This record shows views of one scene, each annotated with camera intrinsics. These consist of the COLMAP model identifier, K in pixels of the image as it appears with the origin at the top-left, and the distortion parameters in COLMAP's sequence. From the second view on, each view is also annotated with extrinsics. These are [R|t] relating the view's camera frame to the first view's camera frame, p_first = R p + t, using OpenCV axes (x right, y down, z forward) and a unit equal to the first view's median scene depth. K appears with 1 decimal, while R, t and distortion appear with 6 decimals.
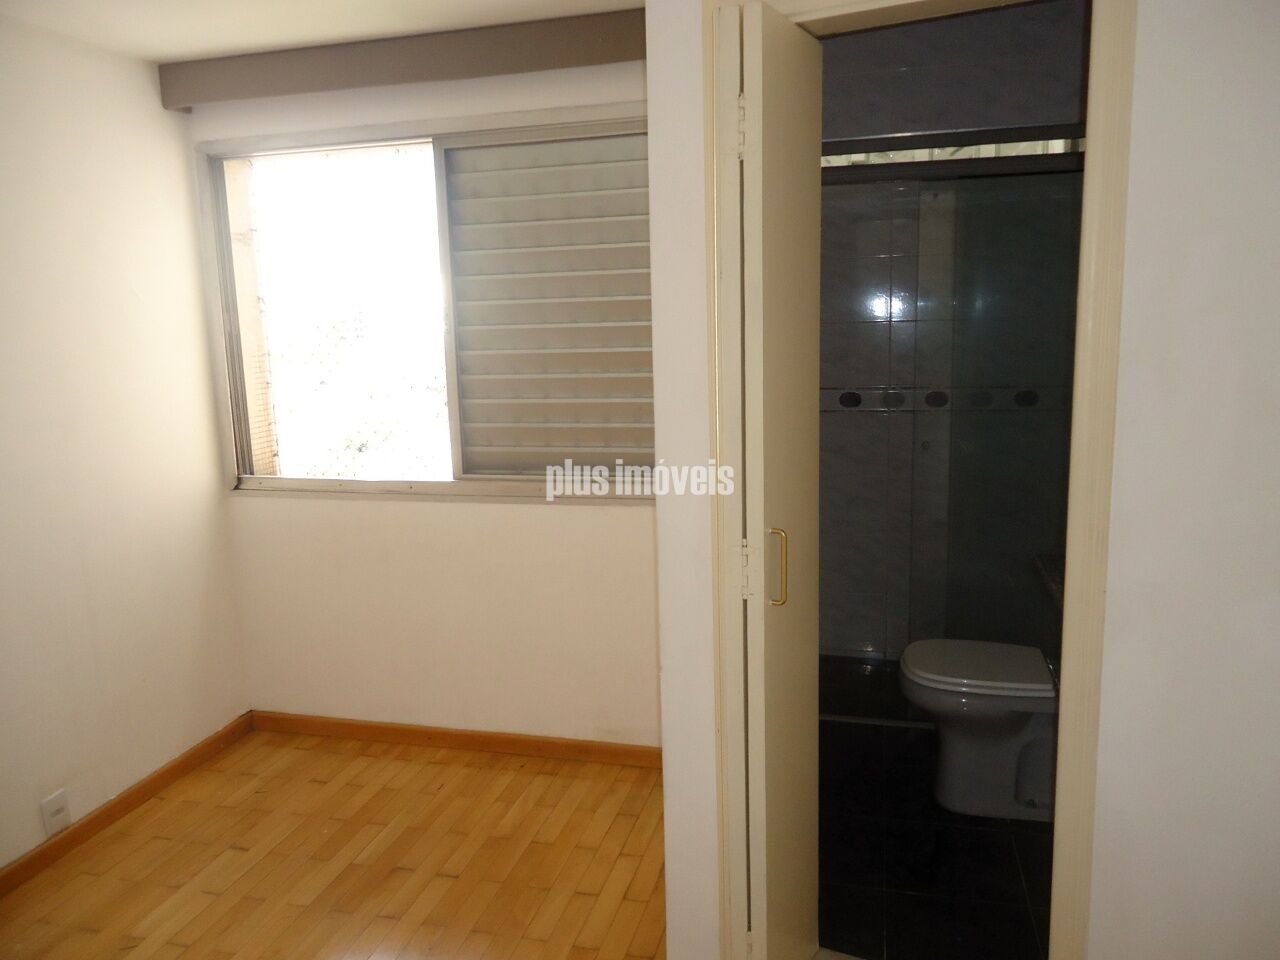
lens RADIAL K [[908.4, 0, 642.9], [0, 908.4, 481.8], [0, 0, 1]] dist [-0.012268, 0.012166]
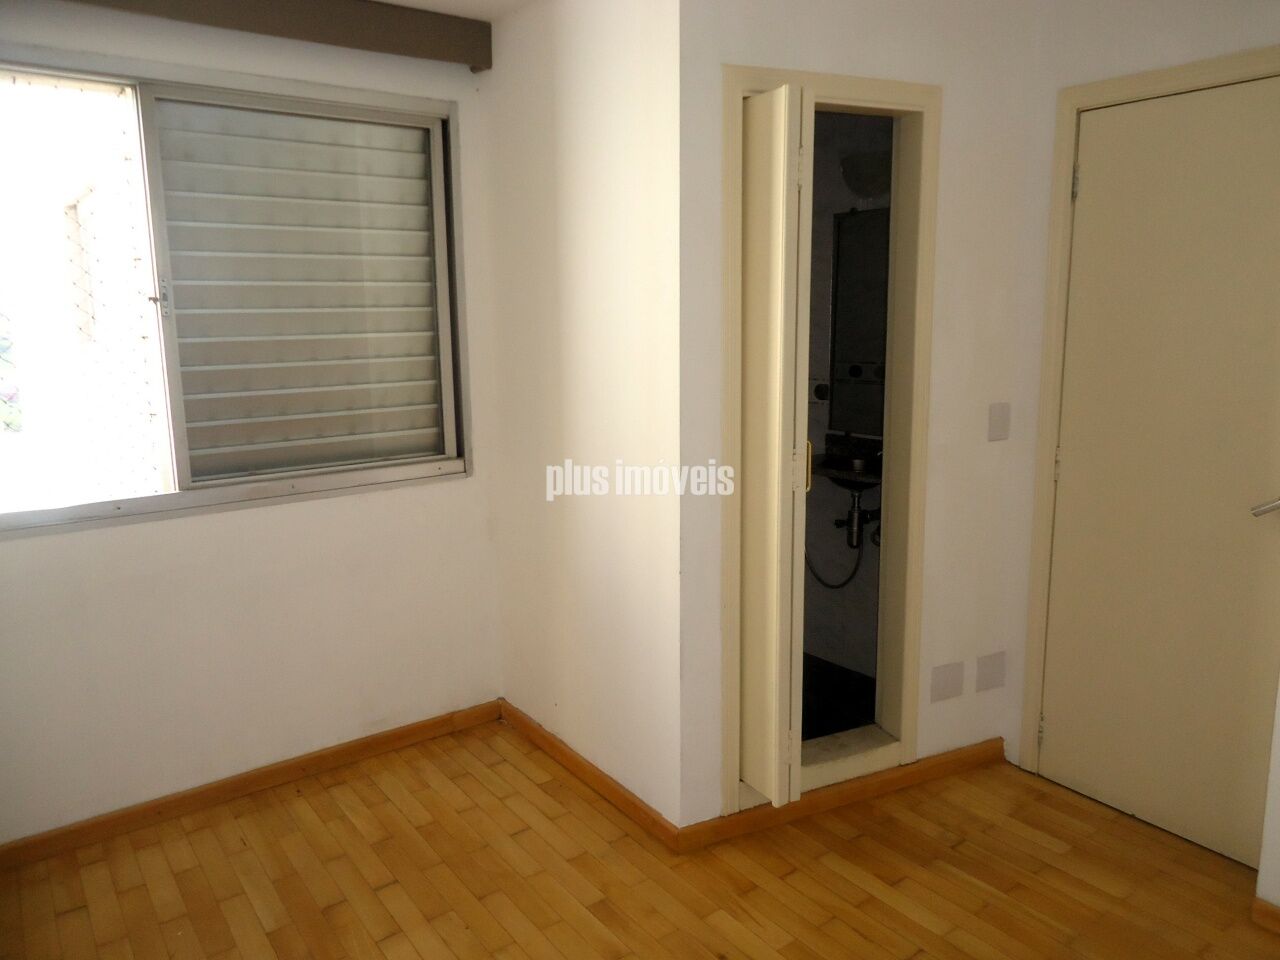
lens RADIAL K [[908.4, 0, 651.0], [0, 908.4, 475.6], [0, 0, 1]] dist [-0.012268, 0.012166]
pose [[0.624559, -0.123253, 0.771191, -0.616056], [0.134137, 0.989723, 0.049547, 0.000971], [-0.769372, 0.072500, 0.634673, 0.133734]]
